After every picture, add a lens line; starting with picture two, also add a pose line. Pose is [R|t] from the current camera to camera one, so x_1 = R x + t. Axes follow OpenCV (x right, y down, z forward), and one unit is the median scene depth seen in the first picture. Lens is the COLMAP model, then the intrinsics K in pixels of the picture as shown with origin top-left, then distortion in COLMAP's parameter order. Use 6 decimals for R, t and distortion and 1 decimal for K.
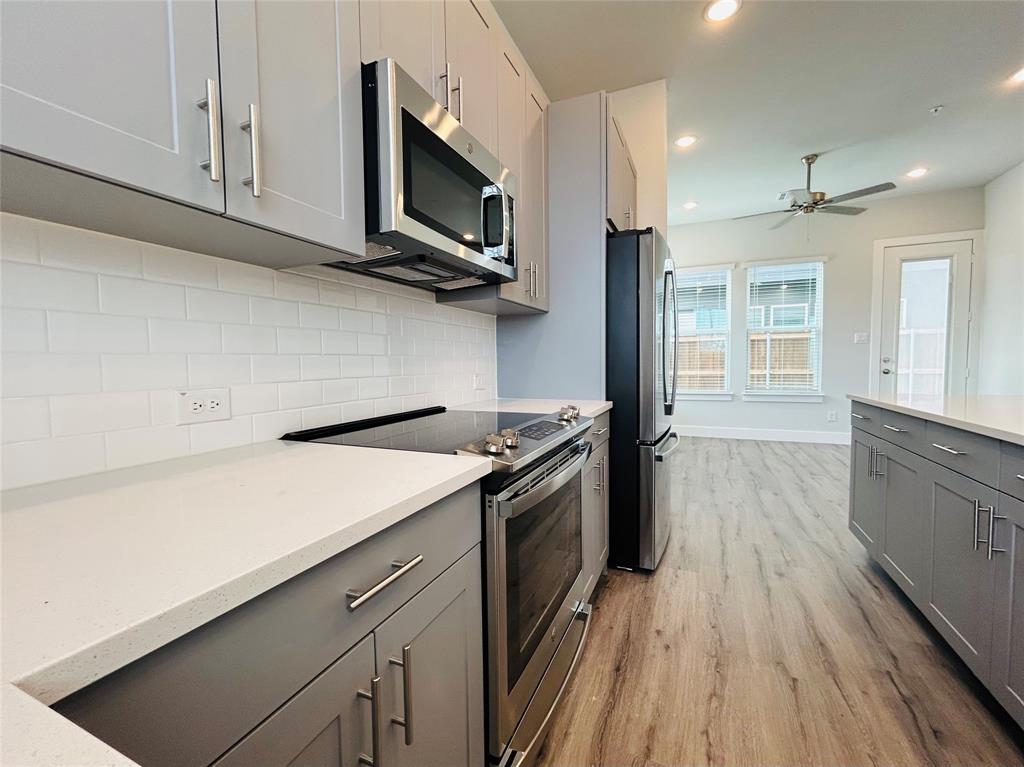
lens RADIAL K [[438.1, 0, 510.9], [0, 438.1, 384.1], [0, 0, 1]] dist [0.000348, 0.000228]
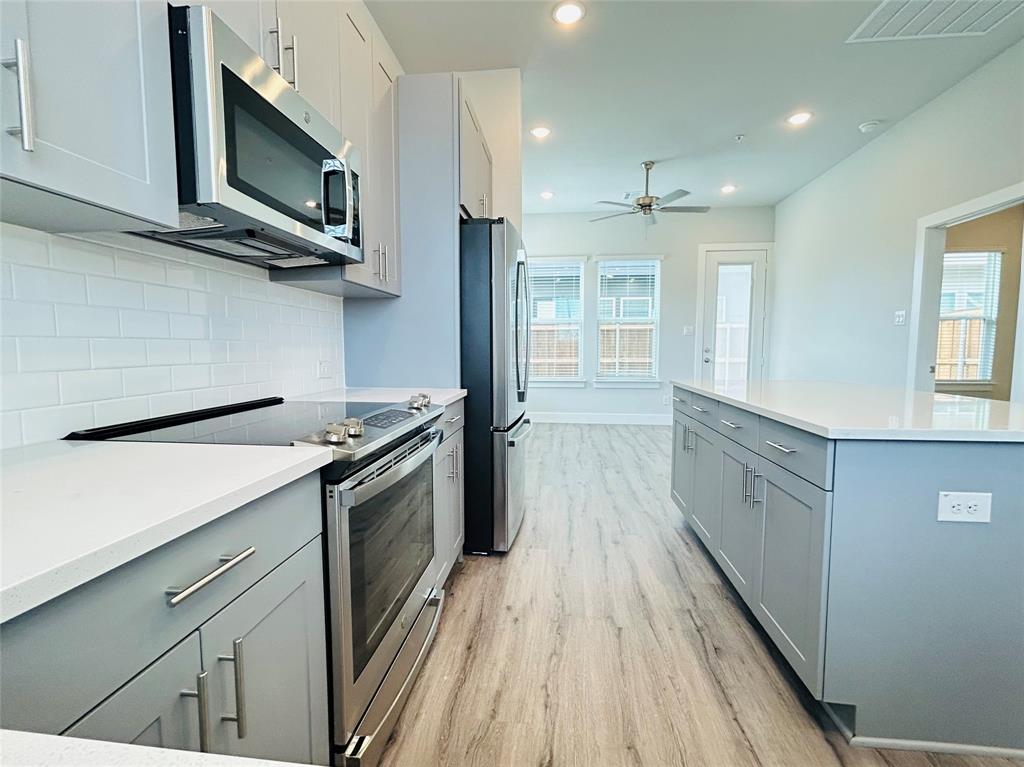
lens RADIAL K [[468.8, 0, 510.2], [0, 468.8, 384.1], [0, 0, 1]] dist [-0.001705, 0.000310]
pose [[0.956187, -0.010901, 0.292555, 0.017677], [0.003494, 0.999660, 0.025830, 0.000825], [-0.292737, -0.023676, 0.955900, -0.065821]]
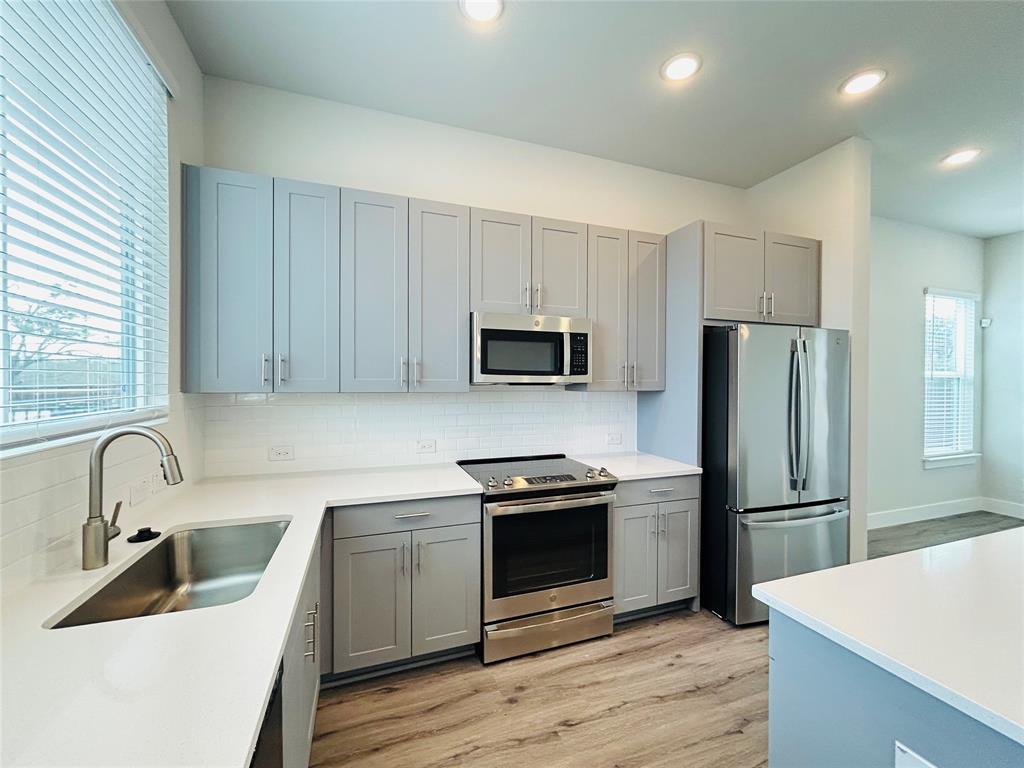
lens RADIAL K [[415.3, 0, 514.5], [0, 415.3, 382.9], [0, 0, 1]] dist [-0.000209, 0.000023]
pose [[0.687552, 0.017715, -0.725919, 0.910953], [-0.049481, 0.998522, -0.022498, -0.186343], [0.724447, 0.051388, 0.687412, -0.231153]]
